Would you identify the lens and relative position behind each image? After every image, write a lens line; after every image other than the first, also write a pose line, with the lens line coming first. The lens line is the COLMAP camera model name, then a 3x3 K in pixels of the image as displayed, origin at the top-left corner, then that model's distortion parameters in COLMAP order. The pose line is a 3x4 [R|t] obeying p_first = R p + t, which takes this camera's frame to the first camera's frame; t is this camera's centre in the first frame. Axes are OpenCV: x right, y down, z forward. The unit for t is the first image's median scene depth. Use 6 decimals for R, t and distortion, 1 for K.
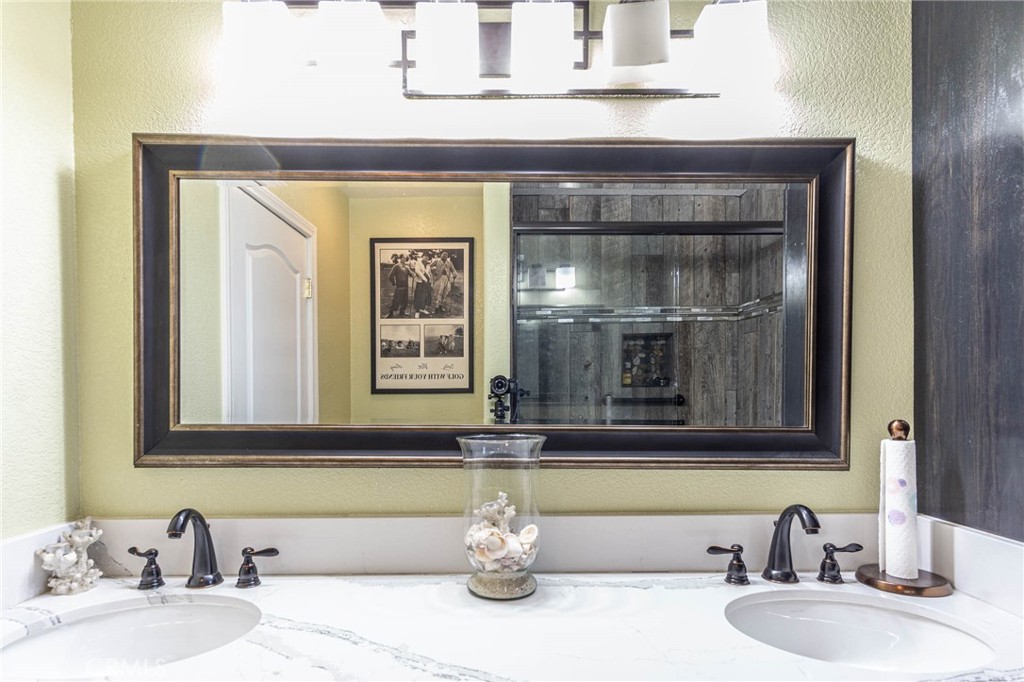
lens RADIAL K [[555.4, 0, 497.8], [0, 555.4, 391.7], [0, 0, 1]] dist [0.005057, 0.000974]
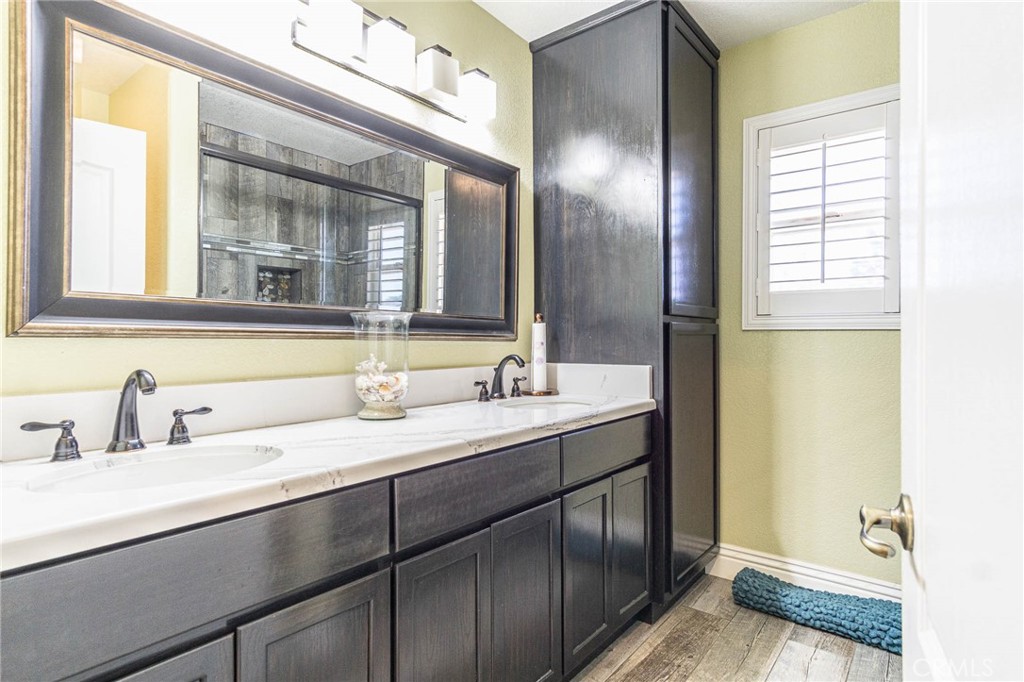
lens RADIAL K [[543.4, 0, 512.0], [0, 543.4, 341.0], [0, 0, 1]] dist [0.003726, 0.002358]
pose [[0.625776, 0.002258, 0.779999, -0.812580], [0.005228, 0.999961, -0.007089, 0.150706], [-0.779985, 0.008514, 0.625740, -0.146919]]
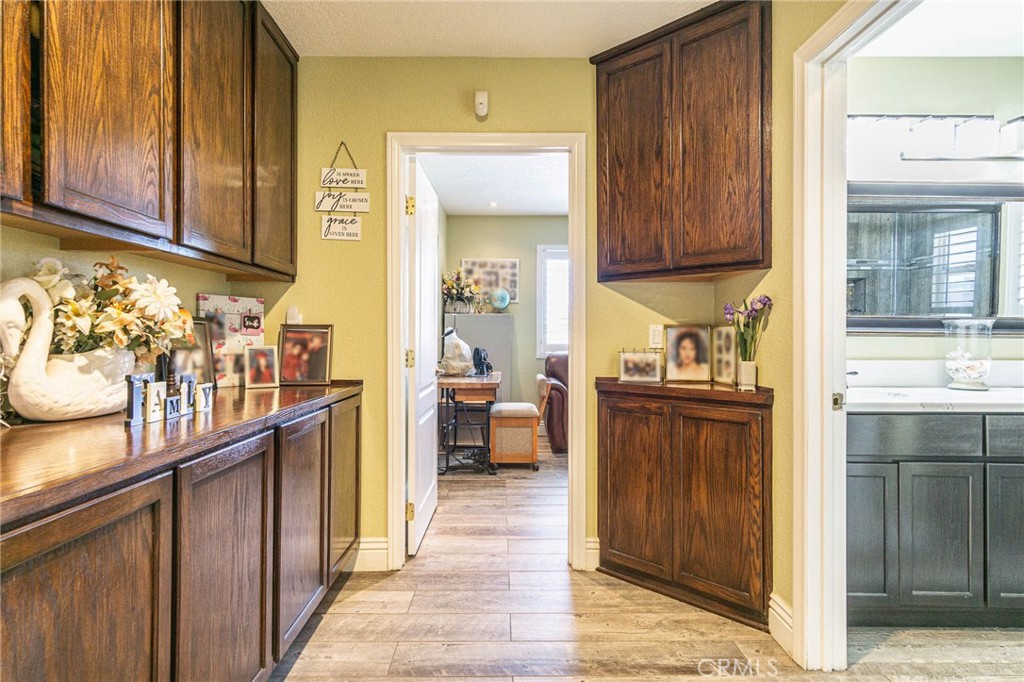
lens RADIAL K [[543.4, 0, 512.0], [0, 543.4, 341.0], [0, 0, 1]] dist [0.003726, 0.002358]
pose [[0.999884, 0.006944, 0.013525, -1.644061], [-0.006972, 0.999974, 0.002052, 0.157027], [-0.013510, -0.002146, 0.999906, -1.012006]]
